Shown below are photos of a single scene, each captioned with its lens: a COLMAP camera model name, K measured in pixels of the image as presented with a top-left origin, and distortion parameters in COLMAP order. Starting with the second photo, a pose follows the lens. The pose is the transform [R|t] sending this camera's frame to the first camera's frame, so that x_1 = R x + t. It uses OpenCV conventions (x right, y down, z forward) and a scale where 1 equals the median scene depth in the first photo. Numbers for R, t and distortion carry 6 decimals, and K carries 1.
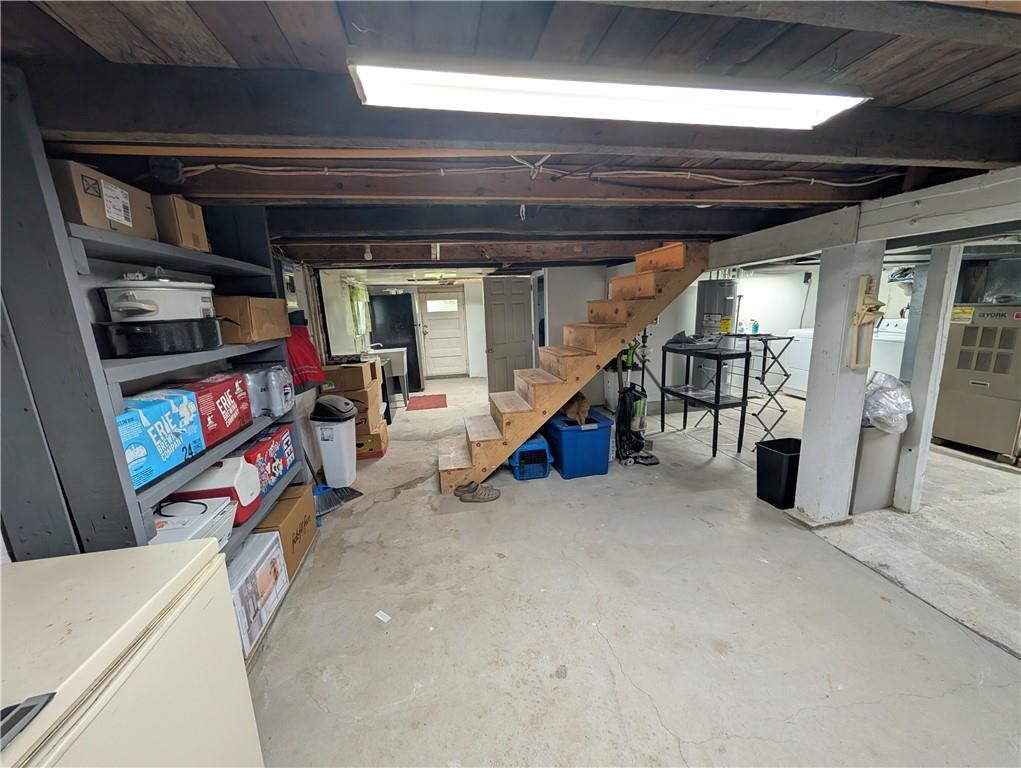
lens RADIAL K [[383.9, 0, 509.9], [0, 383.9, 380.5], [0, 0, 1]] dist [0.002333, 0.000150]
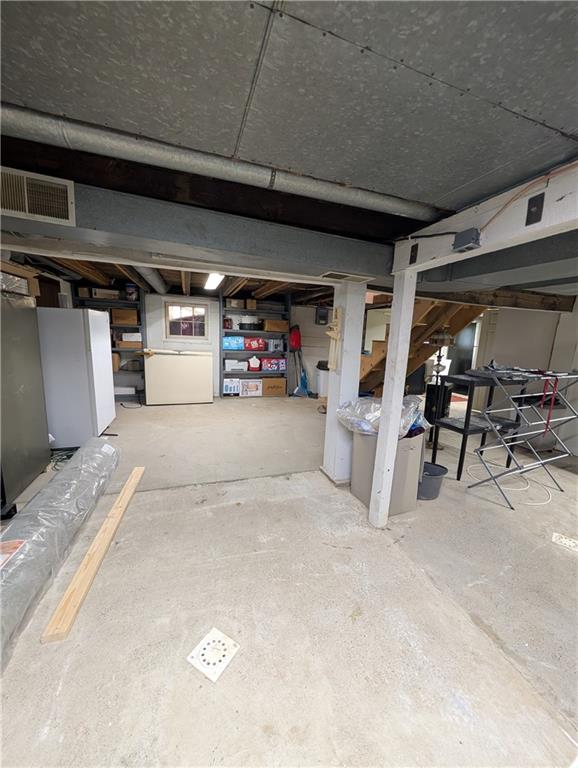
lens RADIAL K [[288.8, 0, 290.6], [0, 288.8, 382.0], [0, 0, 1]] dist [0.002333, 0.000150]
pose [[0.148949, 0.211229, -0.966021, 1.363165], [-0.237344, 0.955998, 0.172441, -0.095518], [0.959938, 0.203595, 0.192529, 0.439114]]
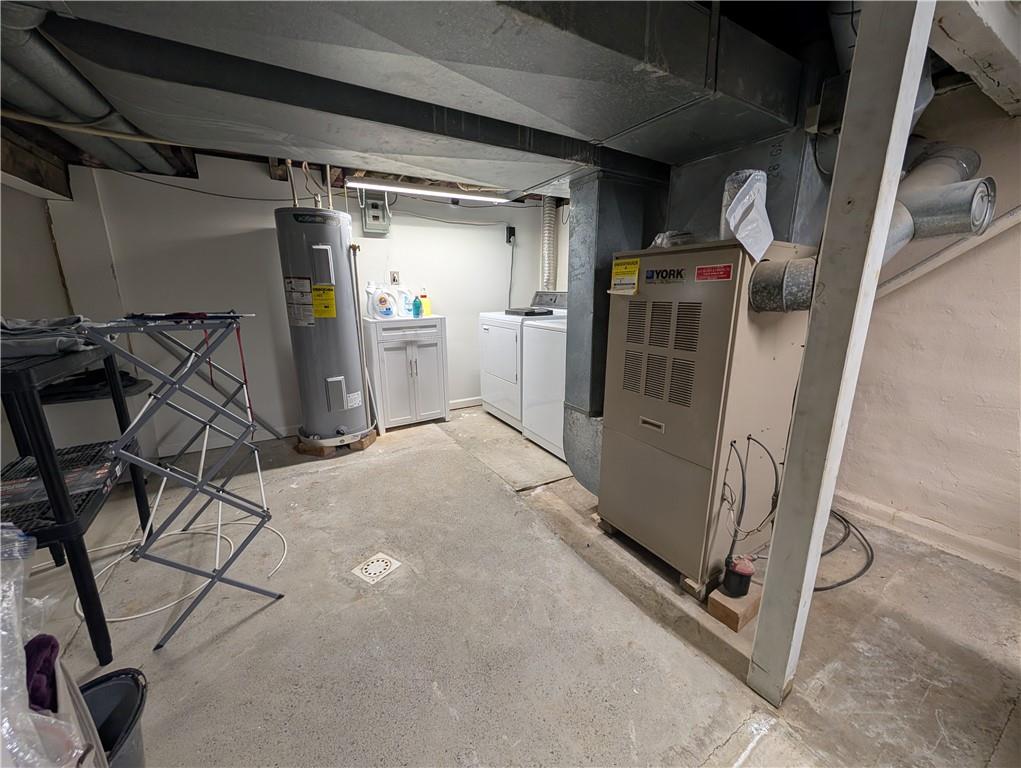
lens RADIAL K [[383.9, 0, 511.4], [0, 383.9, 383.1], [0, 0, 1]] dist [0.002333, 0.000150]
pose [[0.938913, -0.048915, 0.340660, 0.935945], [0.035869, 0.998366, 0.044493, -0.071115], [-0.342279, -0.029556, 0.939133, 0.644258]]
